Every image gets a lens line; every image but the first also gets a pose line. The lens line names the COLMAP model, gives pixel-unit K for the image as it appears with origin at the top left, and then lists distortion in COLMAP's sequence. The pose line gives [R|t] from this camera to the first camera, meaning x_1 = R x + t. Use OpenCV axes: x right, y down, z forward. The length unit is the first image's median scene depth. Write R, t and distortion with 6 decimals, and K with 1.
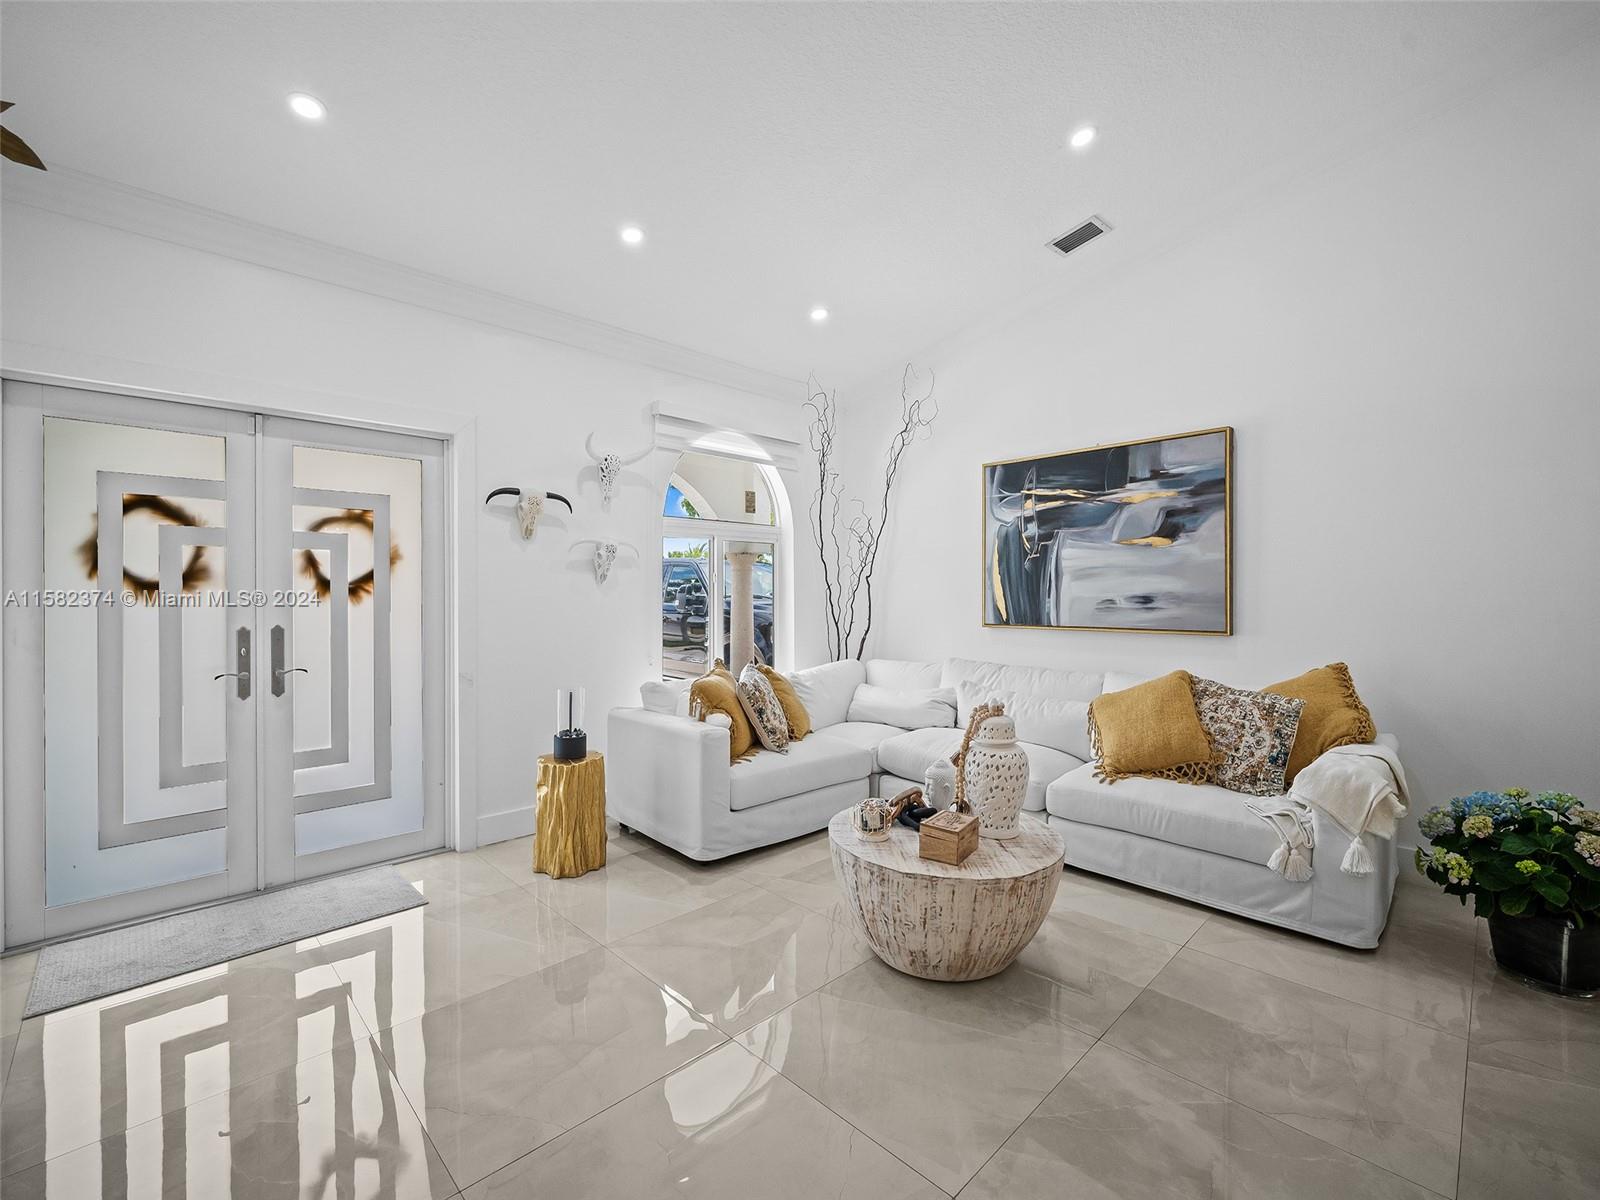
lens RADIAL K [[691.6, 0, 799.2], [0, 691.6, 588.4], [0, 0, 1]] dist [-0.013229, 0.003163]
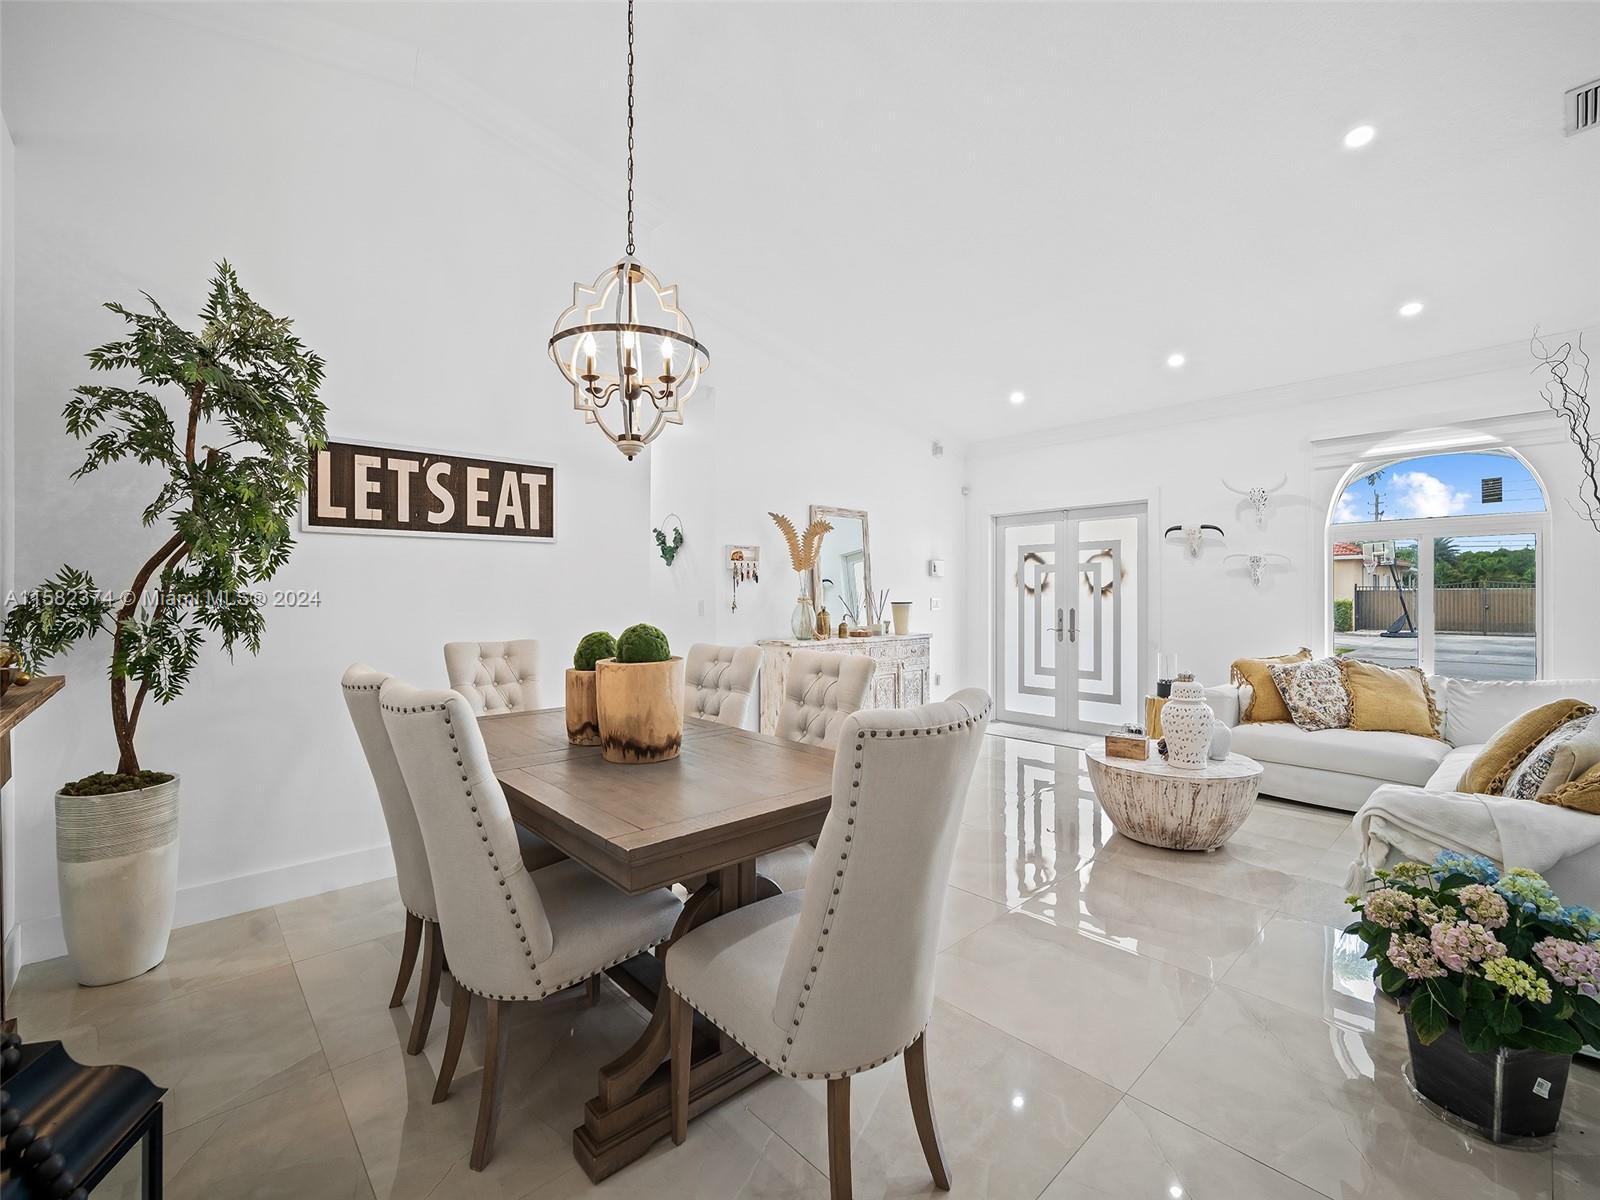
lens RADIAL K [[691.6, 0, 799.2], [0, 691.6, 597.3], [0, 0, 1]] dist [-0.013229, 0.003163]
pose [[-0.025863, 0.007011, -0.999641, 1.080658], [0.011397, 0.999912, 0.006718, -0.003441], [0.999601, -0.011219, -0.025941, 0.165754]]
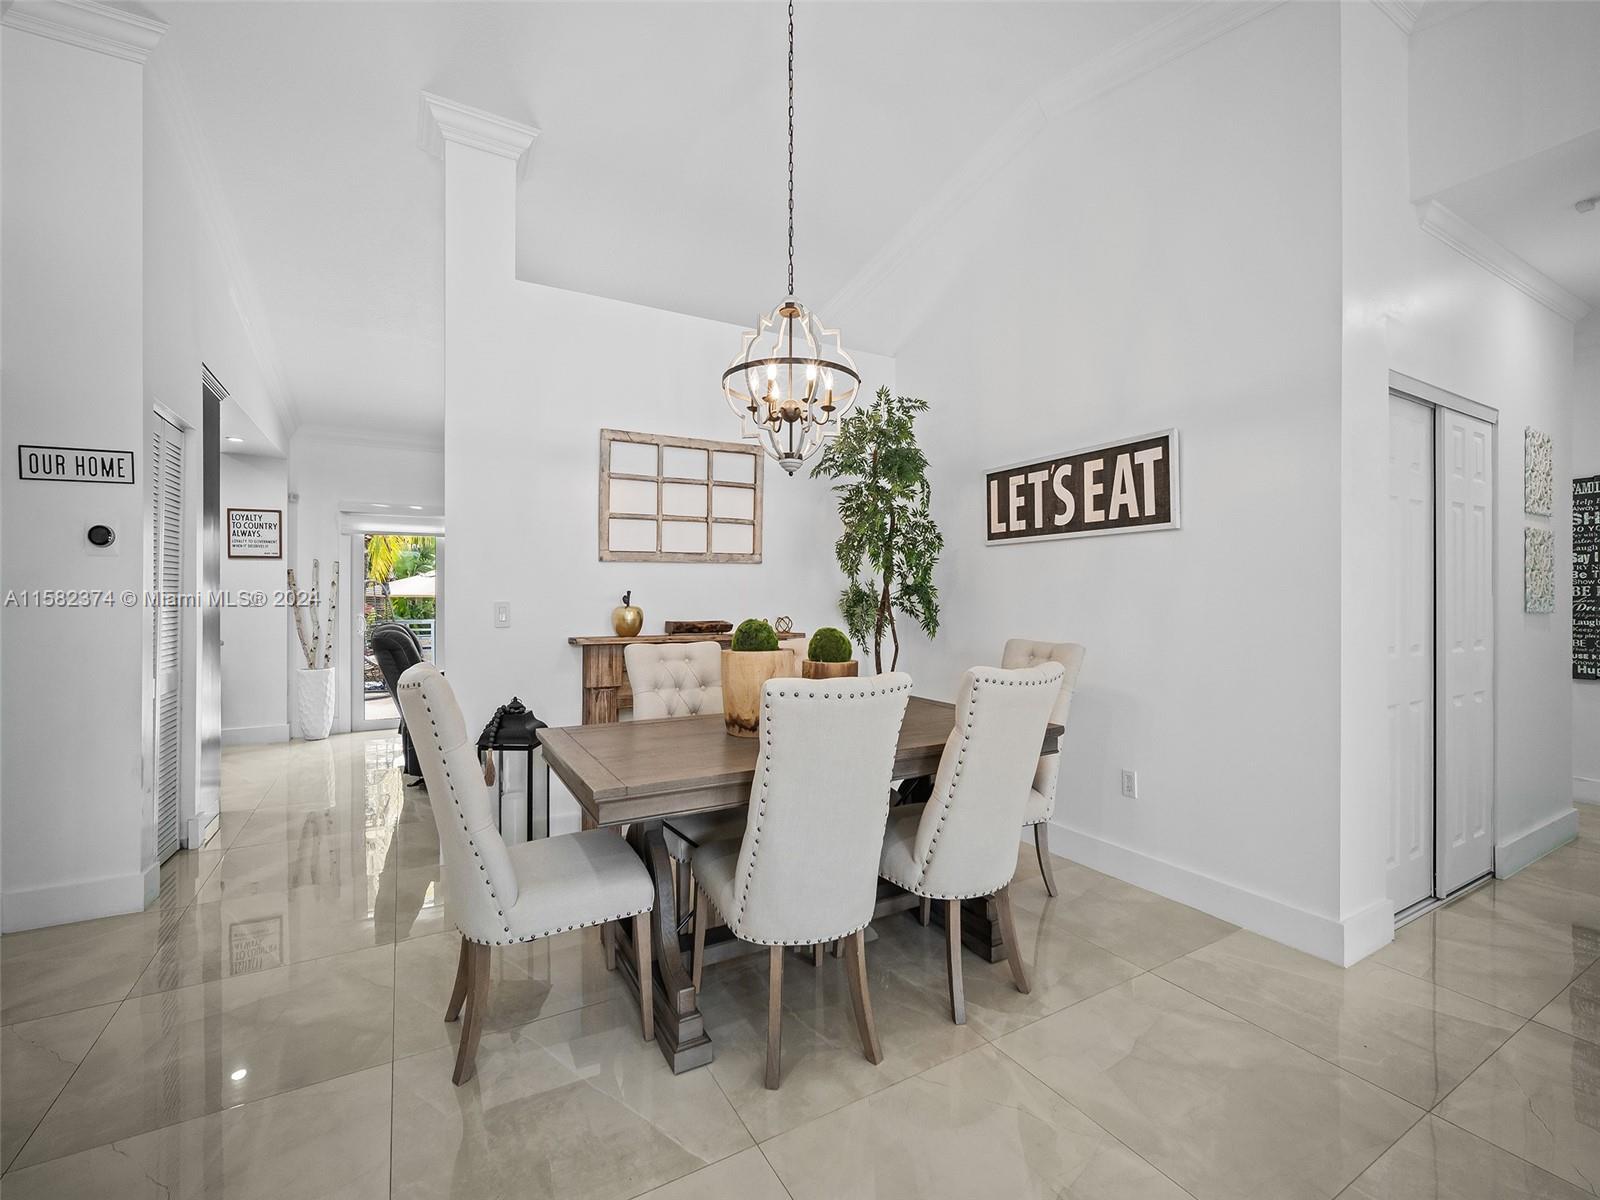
lens RADIAL K [[691.6, 0, 794.4], [0, 691.6, 594.8], [0, 0, 1]] dist [-0.013229, 0.003163]
pose [[-0.967864, 0.001995, 0.251468, 0.345080], [-0.001046, 0.999928, -0.011960, 0.005235], [-0.251474, -0.011839, -0.967792, 0.633834]]
